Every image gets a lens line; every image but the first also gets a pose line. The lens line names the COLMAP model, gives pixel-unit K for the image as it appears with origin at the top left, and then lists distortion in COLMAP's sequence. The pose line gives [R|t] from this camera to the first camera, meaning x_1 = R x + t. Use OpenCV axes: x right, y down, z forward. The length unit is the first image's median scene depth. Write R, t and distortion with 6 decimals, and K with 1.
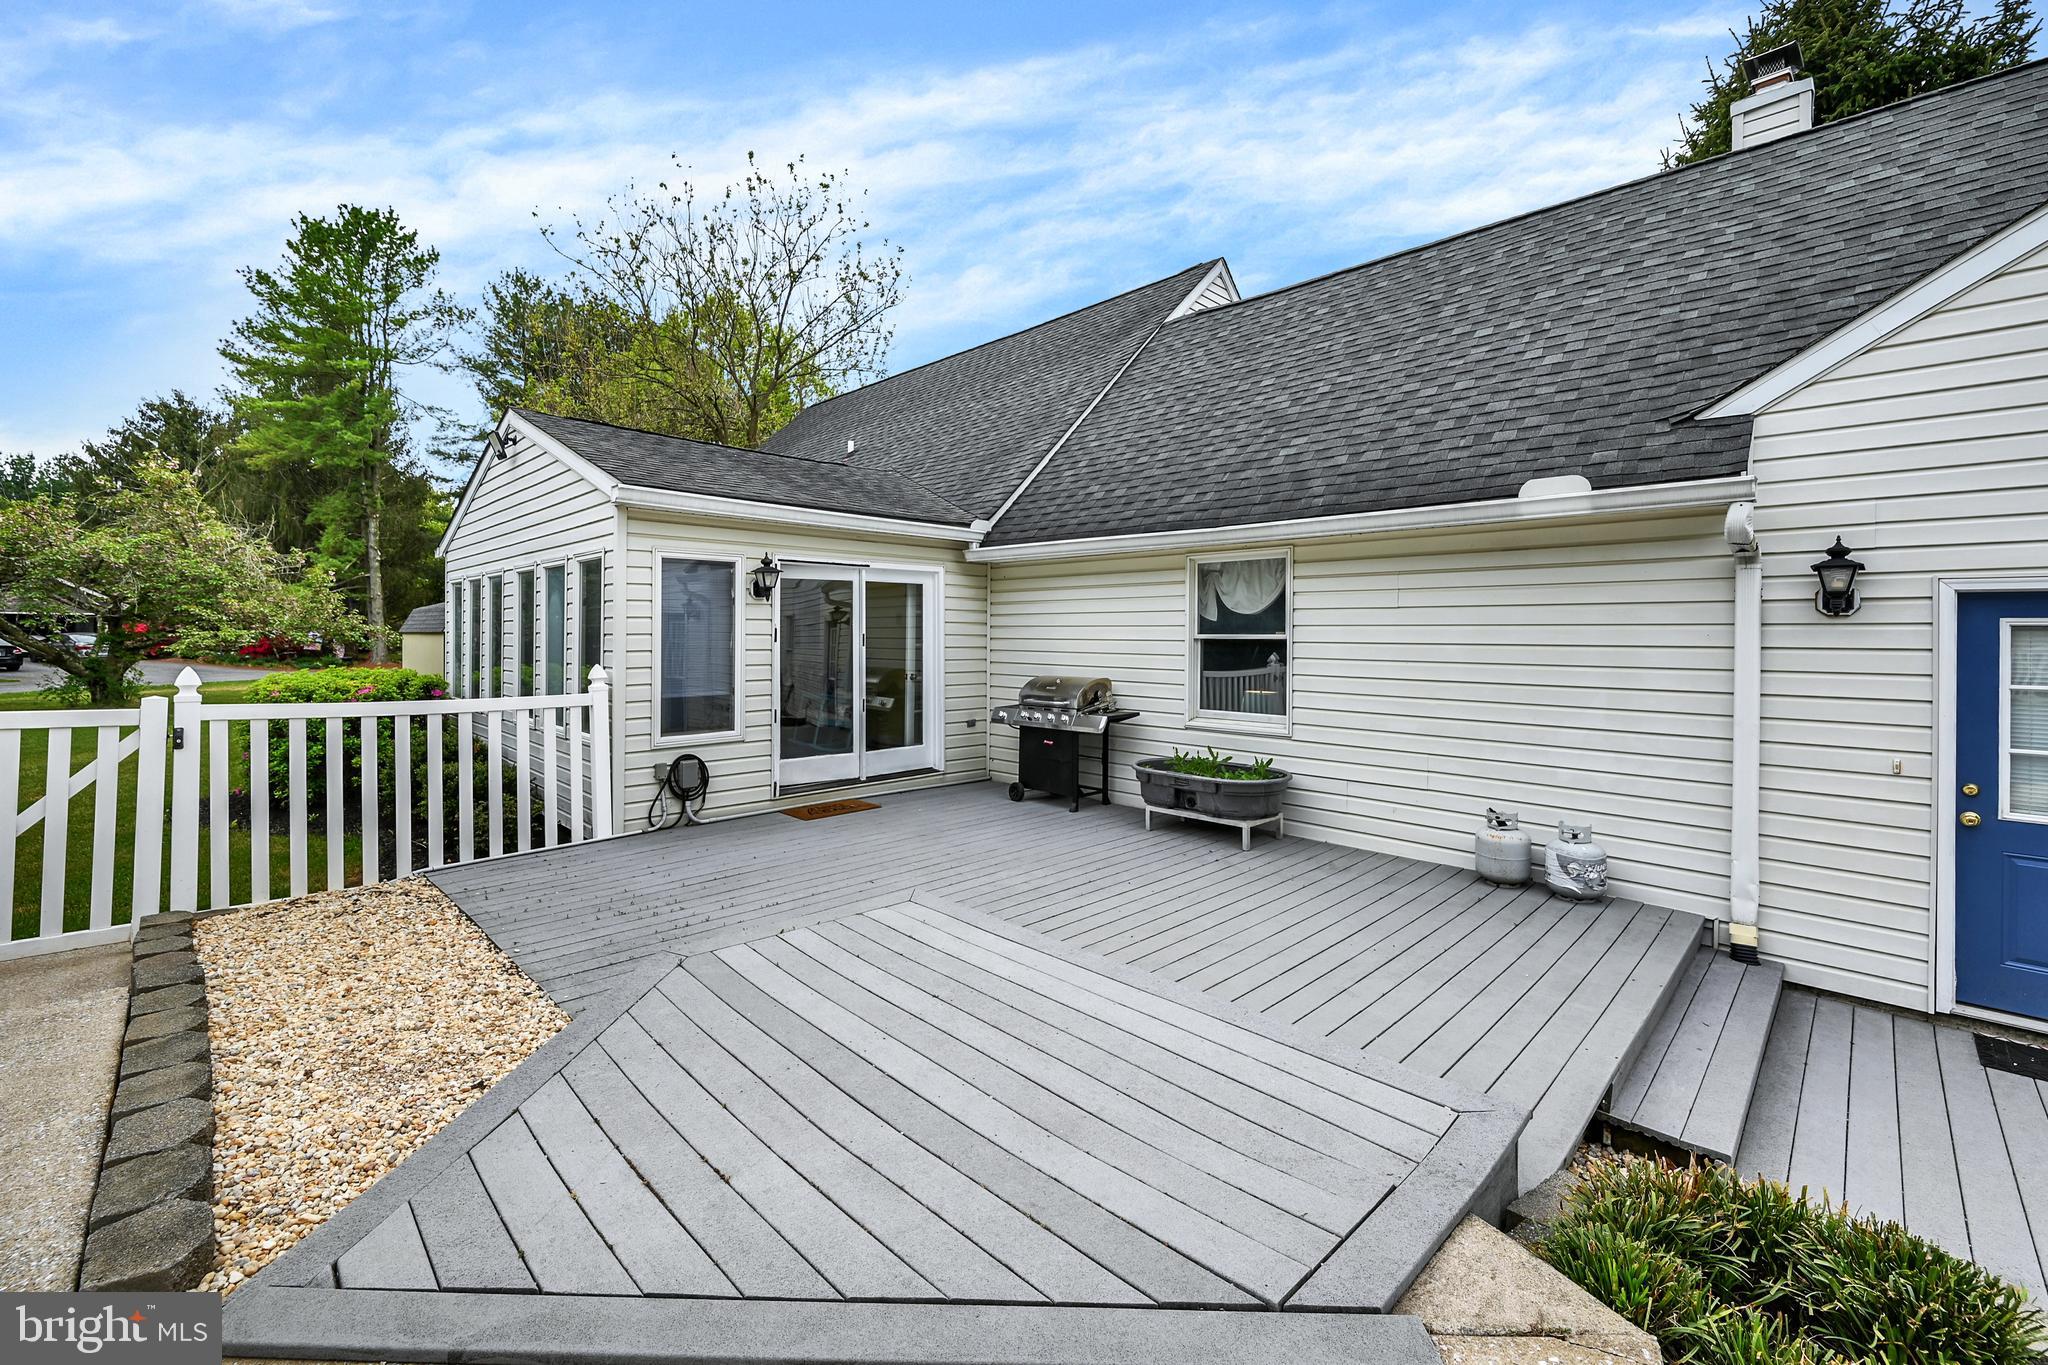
lens RADIAL K [[850.4, 0, 1036.1], [0, 850.4, 622.8], [0, 0, 1]] dist [-0.001545, 0.000600]
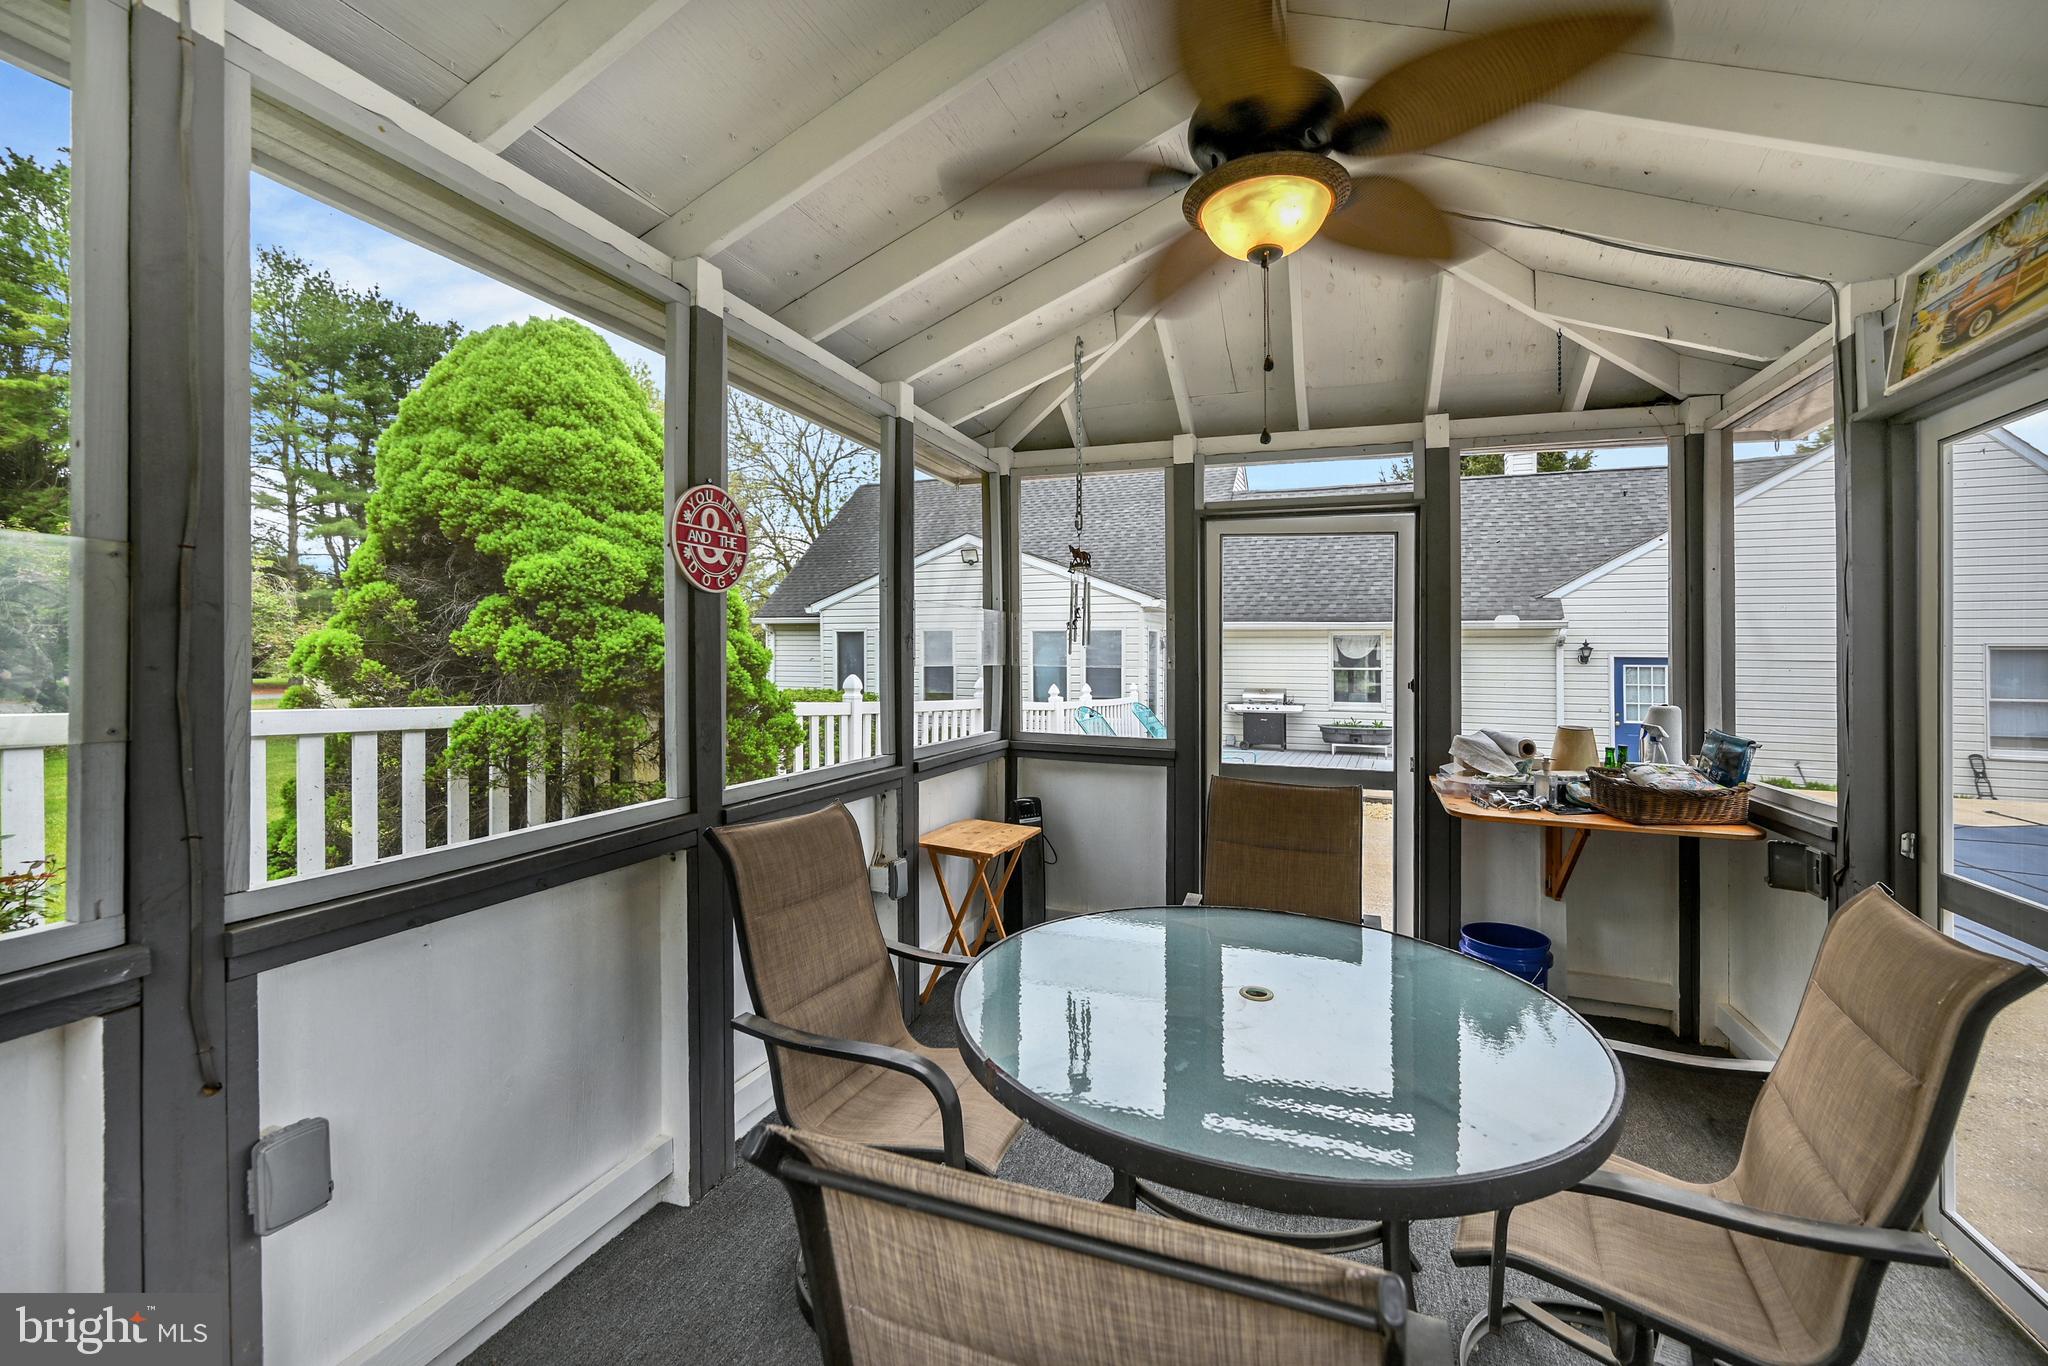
lens RADIAL K [[850.4, 0, 1029.6], [0, 850.4, 620.9], [0, 0, 1]] dist [-0.001545, 0.000600]
pose [[0.928370, 0.019120, 0.371165, -1.368697], [-0.008027, 0.999474, -0.031409, -0.031957], [-0.371570, 0.026180, 0.928036, -0.752356]]
